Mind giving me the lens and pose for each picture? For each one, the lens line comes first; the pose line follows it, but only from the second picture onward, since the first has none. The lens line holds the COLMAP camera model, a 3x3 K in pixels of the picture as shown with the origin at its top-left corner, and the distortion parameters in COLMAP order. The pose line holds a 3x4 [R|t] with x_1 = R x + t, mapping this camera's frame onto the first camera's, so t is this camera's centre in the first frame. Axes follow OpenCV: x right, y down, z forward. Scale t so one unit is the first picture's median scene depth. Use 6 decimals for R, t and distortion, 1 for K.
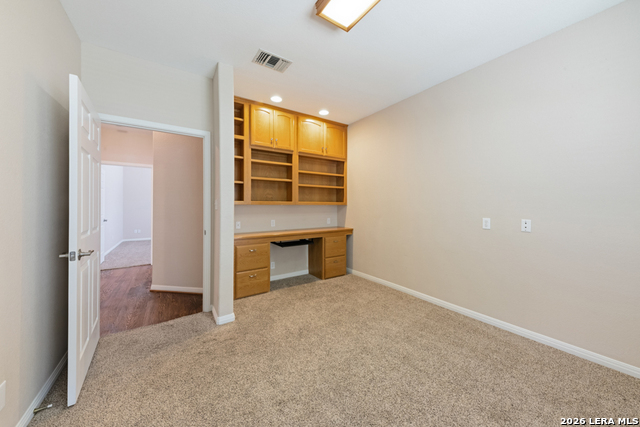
lens RADIAL K [[223.2, 0, 321.1], [0, 223.2, 207.8], [0, 0, 1]] dist [0.004429, -0.001008]
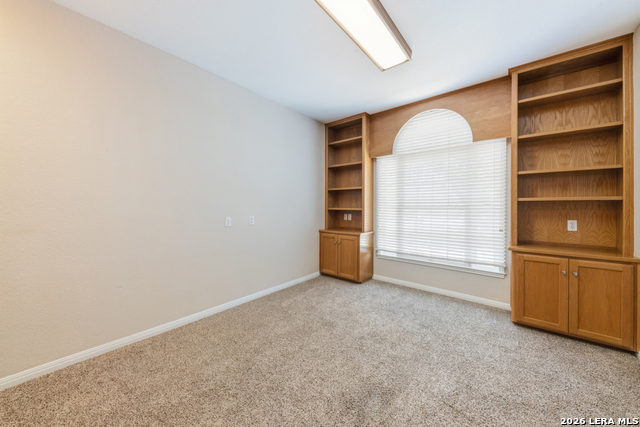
lens RADIAL K [[223.2, 0, 321.0], [0, 223.2, 211.9], [0, 0, 1]] dist [0.004429, -0.001008]
pose [[-0.279521, -0.007956, 0.960107, -0.484458], [0.009057, 0.999899, 0.010923, 0.012386], [-0.960097, 0.011748, -0.279421, 0.866688]]
